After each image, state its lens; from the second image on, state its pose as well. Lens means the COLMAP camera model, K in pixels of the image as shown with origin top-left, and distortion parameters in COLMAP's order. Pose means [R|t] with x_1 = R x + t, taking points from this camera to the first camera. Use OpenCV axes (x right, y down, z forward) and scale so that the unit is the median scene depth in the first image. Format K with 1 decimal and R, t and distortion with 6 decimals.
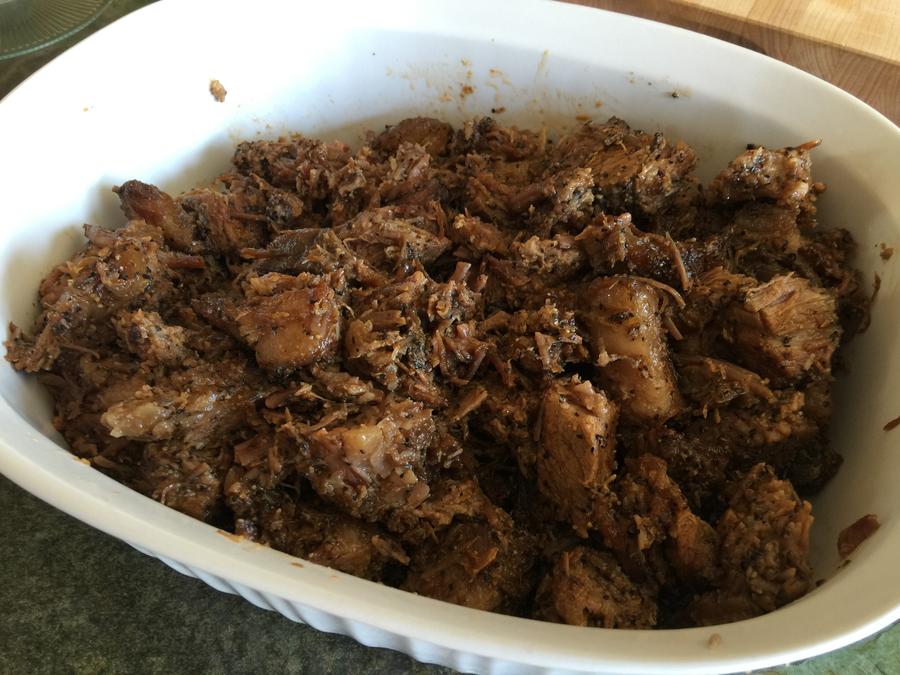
lens RADIAL K [[762.3, 0, 450.0], [0, 762.3, 337.5], [0, 0, 1]] dist [0.089694, -0.164951]
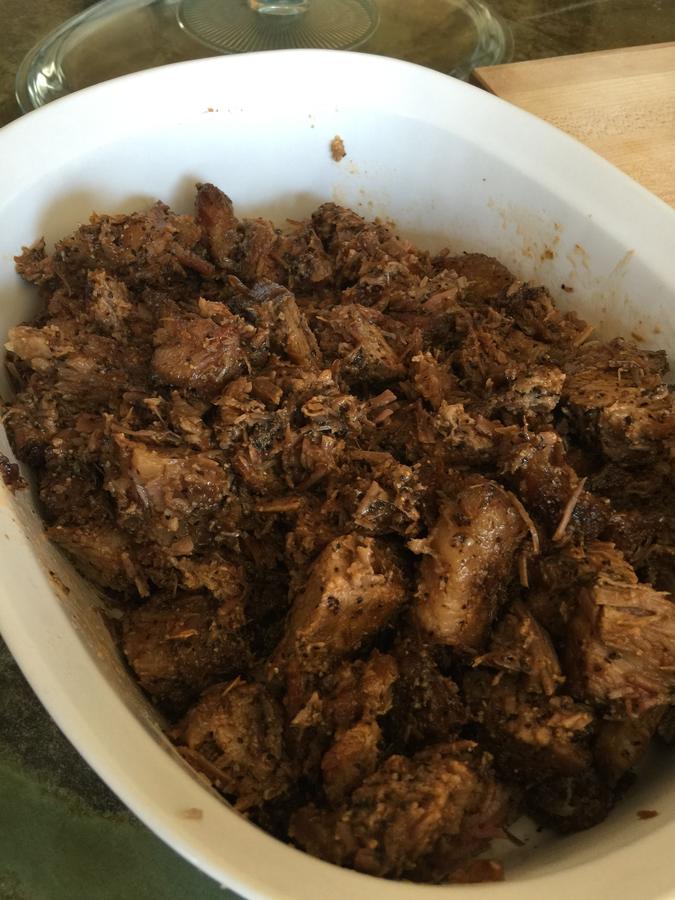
lens RADIAL K [[762.3, 0, 337.5], [0, 762.3, 450.0], [0, 0, 1]] dist [0.089694, -0.164951]
pose [[0.771963, 0.529579, -0.351595, 0.386897], [-0.533410, 0.840521, 0.094853, -0.104098], [0.345755, 0.114321, 0.931335, 0.099904]]
